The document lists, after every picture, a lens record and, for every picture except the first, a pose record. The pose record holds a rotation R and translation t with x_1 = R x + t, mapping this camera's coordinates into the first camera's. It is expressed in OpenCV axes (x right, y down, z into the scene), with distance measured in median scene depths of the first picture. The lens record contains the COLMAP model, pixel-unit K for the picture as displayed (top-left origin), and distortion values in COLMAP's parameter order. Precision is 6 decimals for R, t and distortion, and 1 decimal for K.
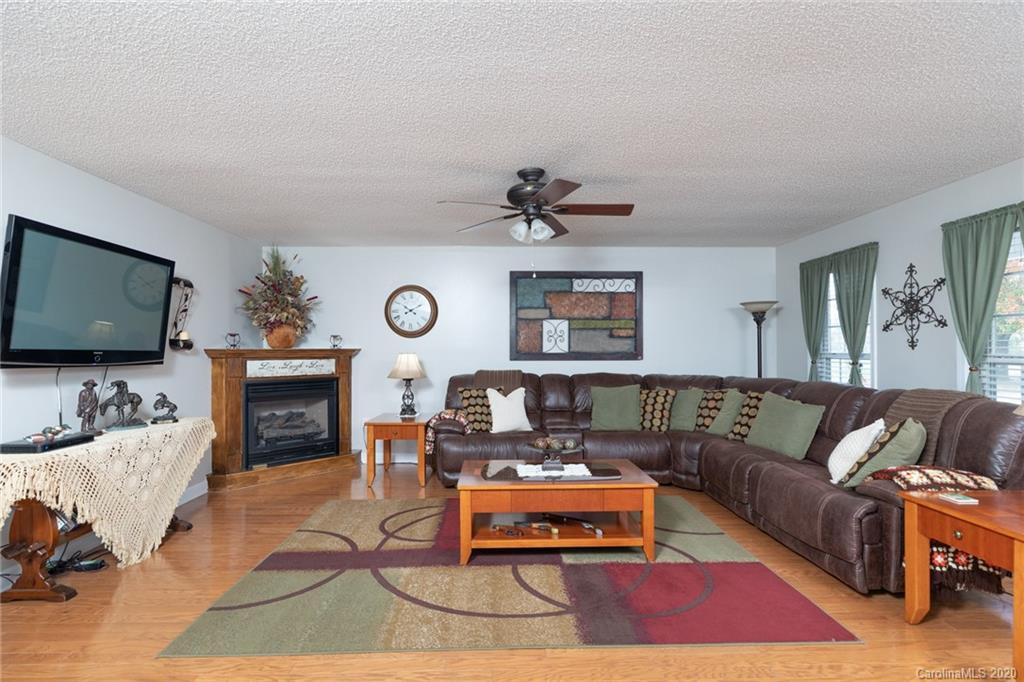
lens RADIAL K [[471.7, 0, 512.0], [0, 471.7, 341.0], [0, 0, 1]] dist [-0.002280, 0.000195]
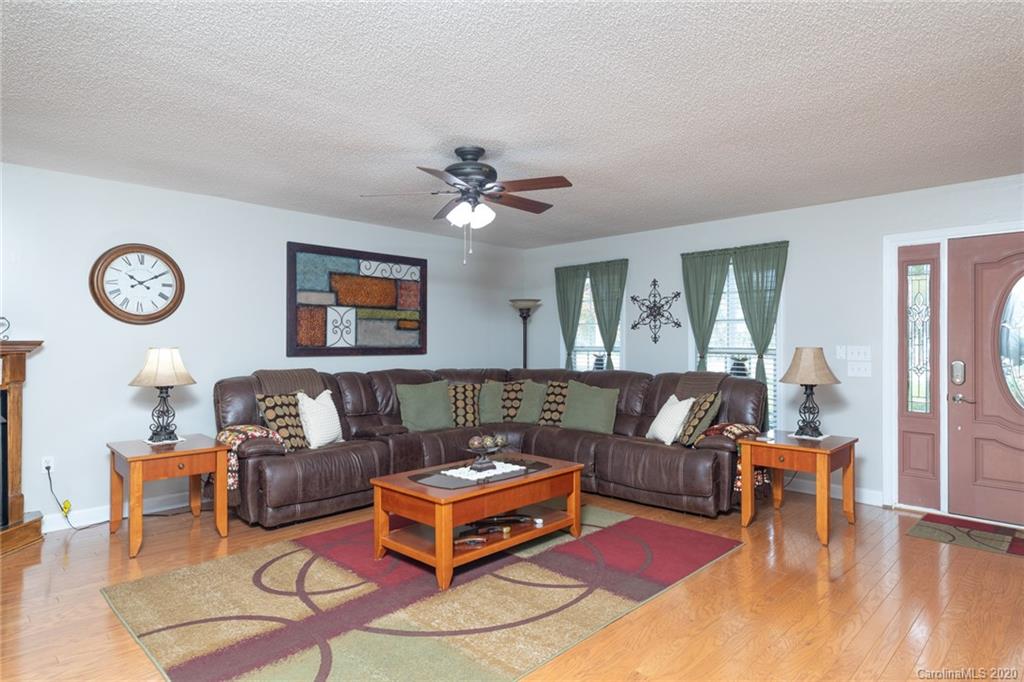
lens RADIAL K [[551.0, 0, 512.0], [0, 551.0, 341.0], [0, 0, 1]] dist [0.001876, -0.000047]
pose [[0.735878, 0.004287, 0.677101, -0.412691], [-0.013905, 0.999865, 0.008781, 0.002342], [-0.676971, -0.015877, 0.735838, 0.101095]]
